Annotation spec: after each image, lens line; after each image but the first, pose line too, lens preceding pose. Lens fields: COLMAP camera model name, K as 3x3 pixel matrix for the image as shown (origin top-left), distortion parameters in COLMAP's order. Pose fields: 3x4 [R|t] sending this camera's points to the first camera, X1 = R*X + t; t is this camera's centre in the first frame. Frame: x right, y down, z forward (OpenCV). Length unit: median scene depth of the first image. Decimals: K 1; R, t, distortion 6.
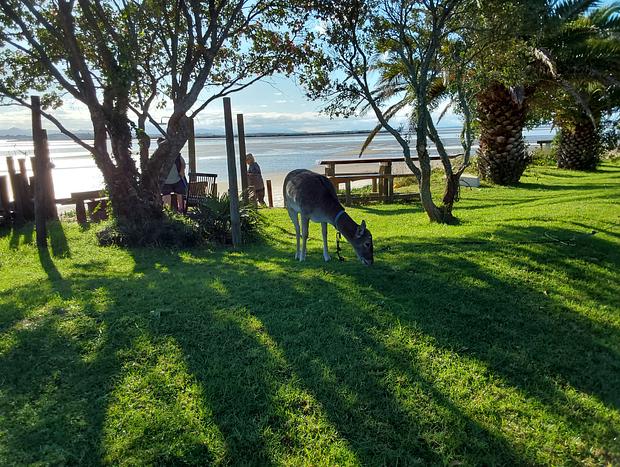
lens RADIAL K [[515.8, 0, 310.0], [0, 515.8, 233.5], [0, 0, 1]] dist [0.069645, -0.003340]
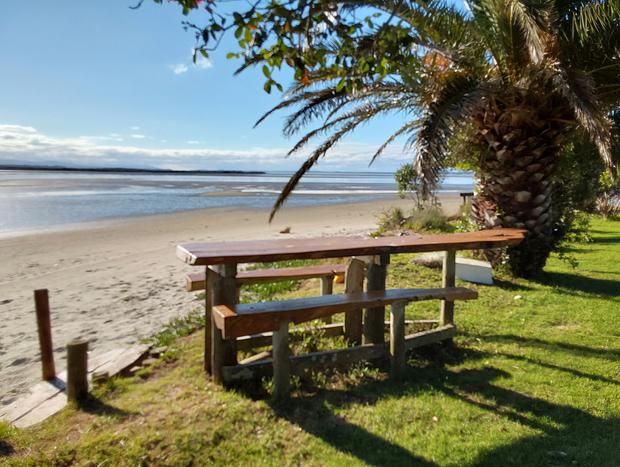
lens RADIAL K [[515.8, 0, 310.0], [0, 515.8, 233.5], [0, 0, 1]] dist [0.069645, -0.003340]
pose [[0.966627, 0.012536, 0.255880, 0.006350], [0.007078, 0.997114, -0.075586, -0.101227], [-0.256089, 0.074874, 0.963749, 0.526991]]
